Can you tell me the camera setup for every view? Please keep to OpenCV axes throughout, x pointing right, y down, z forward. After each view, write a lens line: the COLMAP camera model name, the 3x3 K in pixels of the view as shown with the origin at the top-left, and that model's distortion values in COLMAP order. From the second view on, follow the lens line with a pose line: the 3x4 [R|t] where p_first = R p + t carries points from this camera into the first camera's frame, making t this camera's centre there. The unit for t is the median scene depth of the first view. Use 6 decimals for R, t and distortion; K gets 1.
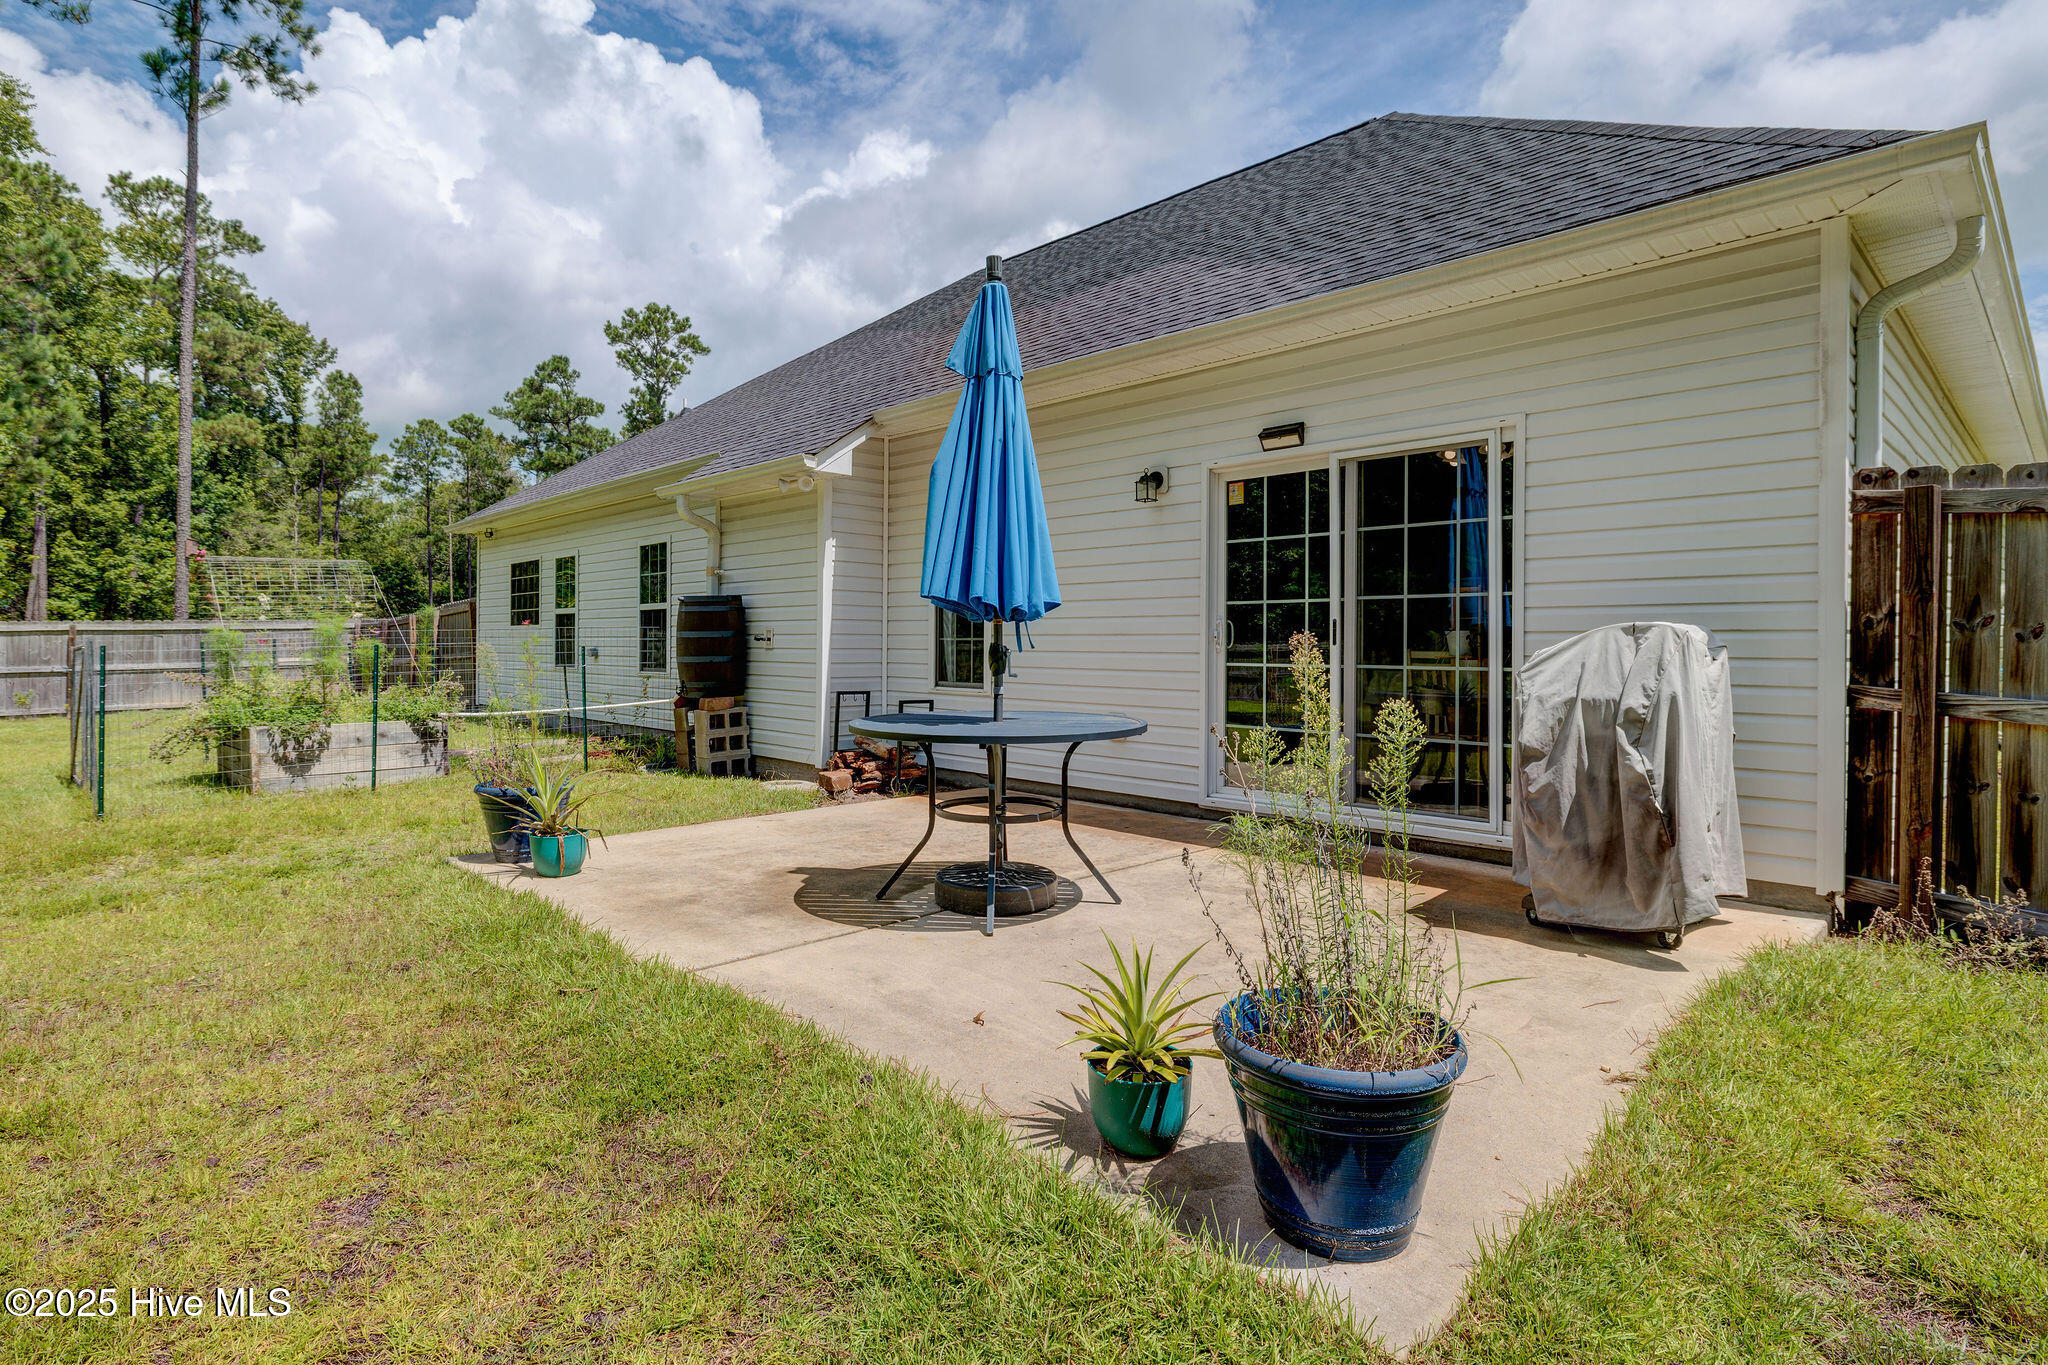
lens RADIAL K [[1049.1, 0, 1006.4], [0, 1049.1, 648.6], [0, 0, 1]] dist [-0.010667, -0.000120]
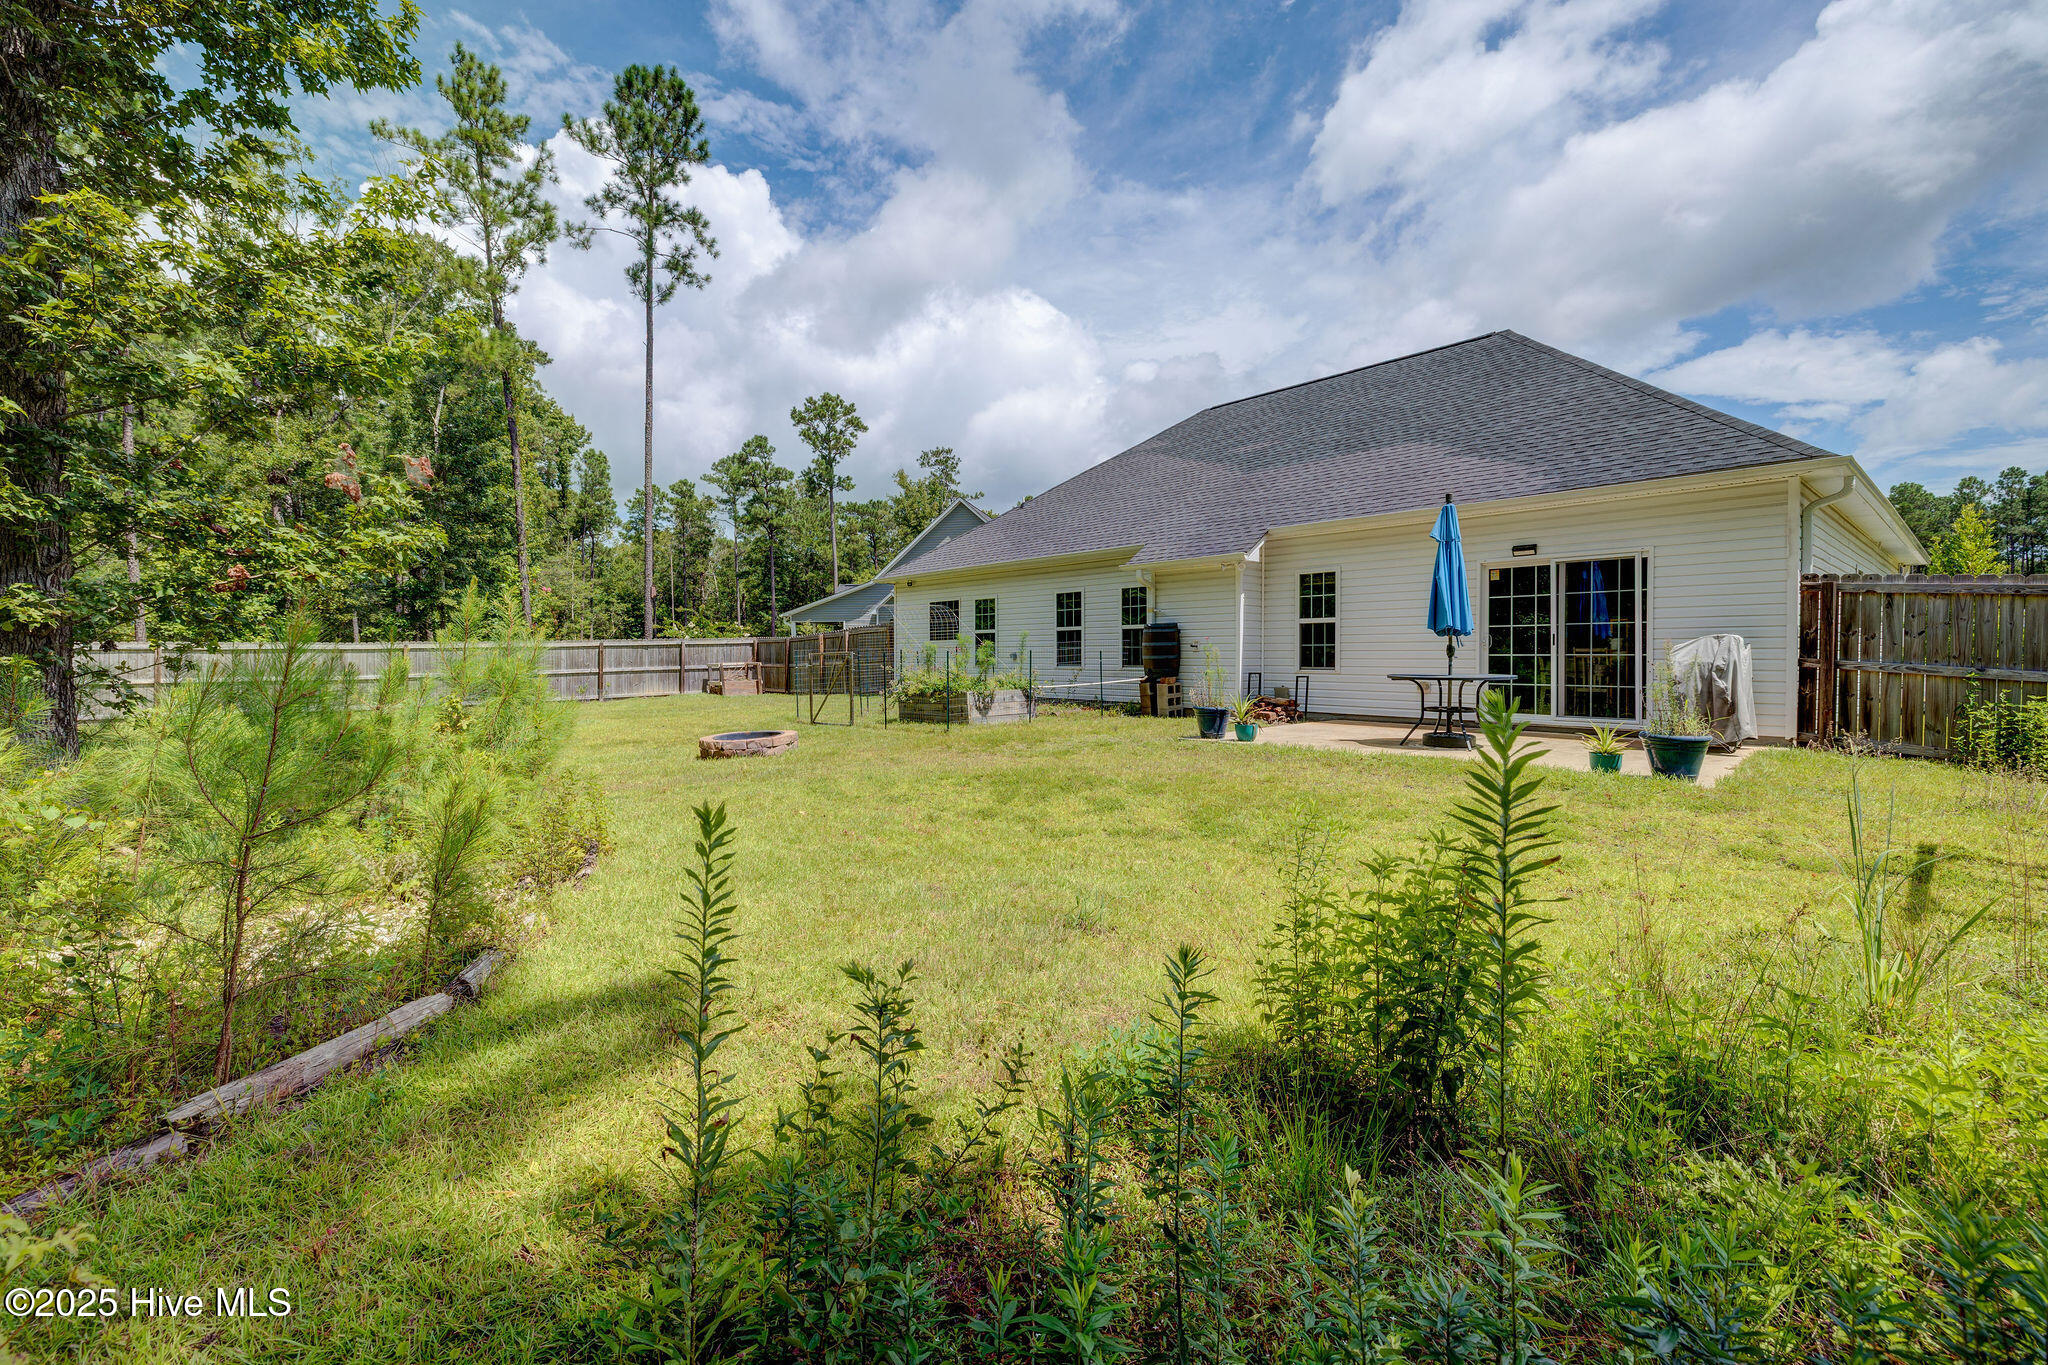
lens RADIAL K [[860.7, 0, 1017.7], [0, 860.7, 666.4], [0, 0, 1]] dist [-0.000007, 0.000096]
pose [[0.998914, -0.007012, -0.046070, -0.473087], [0.007494, 0.999919, 0.010284, 0.009054], [0.045994, -0.010618, 0.998885, -0.561991]]
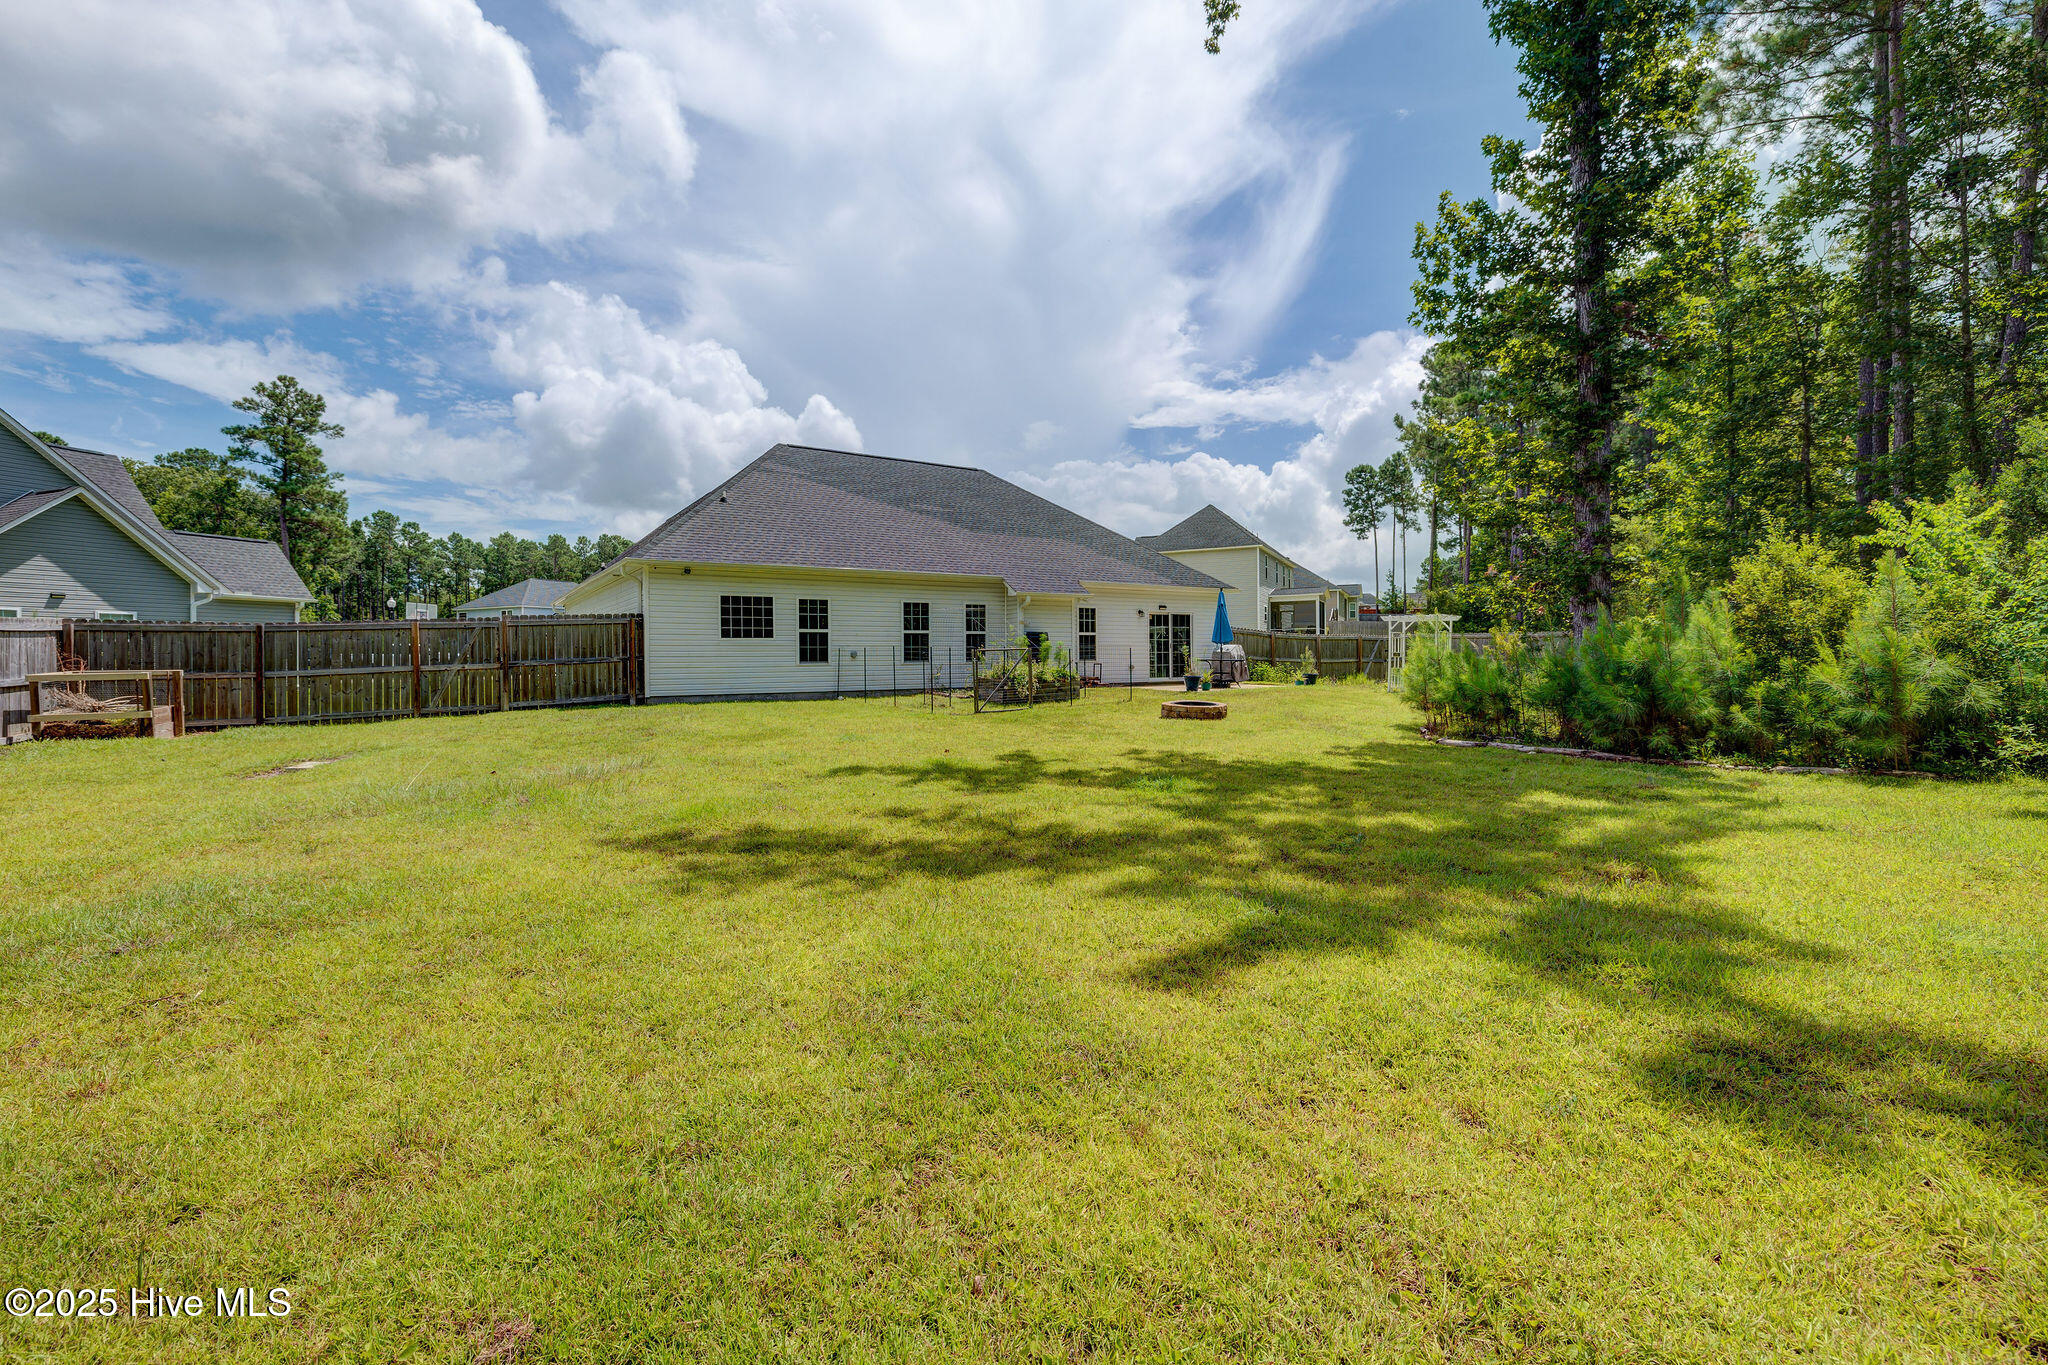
lens RADIAL K [[860.7, 0, 1010.3], [0, 860.7, 673.2], [0, 0, 1]] dist [-0.000007, 0.000096]
pose [[0.195661, -0.025889, 0.980330, -2.655384], [0.010711, 0.999648, 0.024261, 0.005122], [-0.980613, 0.005753, 0.195869, 0.602932]]
